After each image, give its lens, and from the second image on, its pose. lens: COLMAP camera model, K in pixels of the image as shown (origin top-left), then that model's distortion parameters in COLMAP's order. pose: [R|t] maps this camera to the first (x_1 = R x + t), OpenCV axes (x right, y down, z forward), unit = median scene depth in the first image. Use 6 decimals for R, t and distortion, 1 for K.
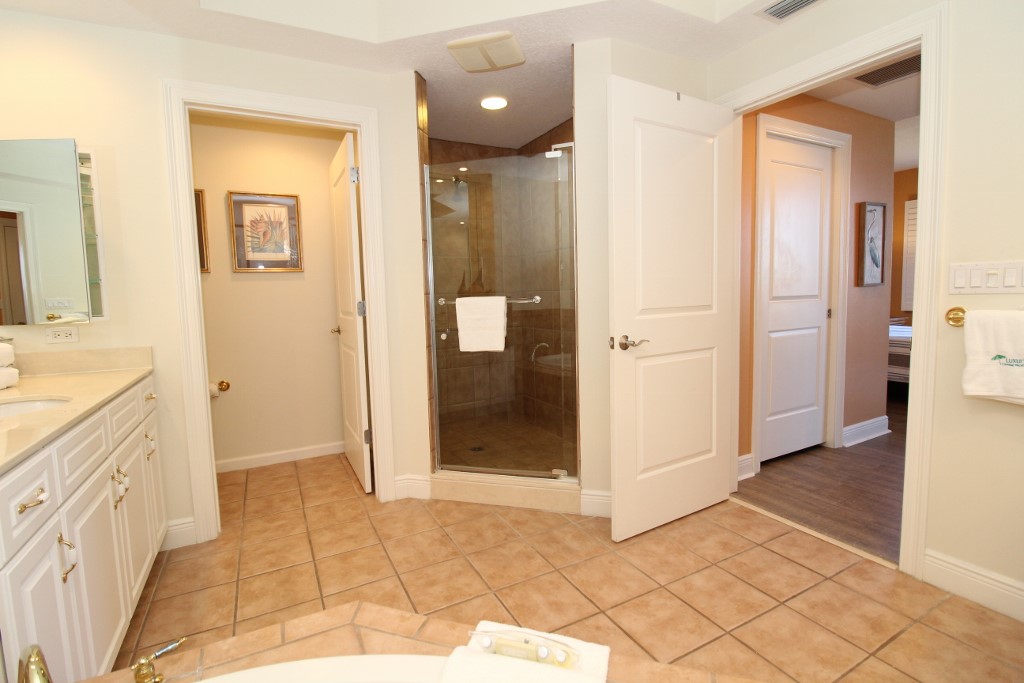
lens RADIAL K [[472.9, 0, 508.4], [0, 472.9, 331.2], [0, 0, 1]] dist [0.002147, -0.013559]
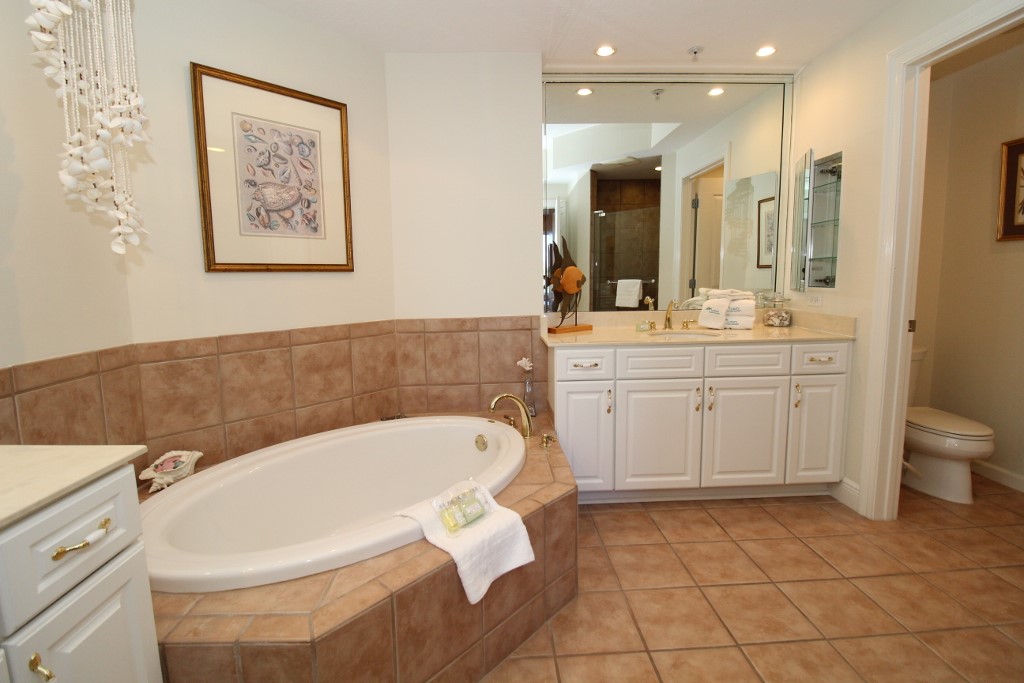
lens RADIAL K [[472.9, 0, 508.4], [0, 472.9, 331.2], [0, 0, 1]] dist [0.002147, -0.013559]
pose [[-0.411439, 0.133320, -0.901634, 0.567137], [-0.056059, 0.983669, 0.171031, -0.073102], [0.909712, 0.120914, -0.397246, 0.735777]]
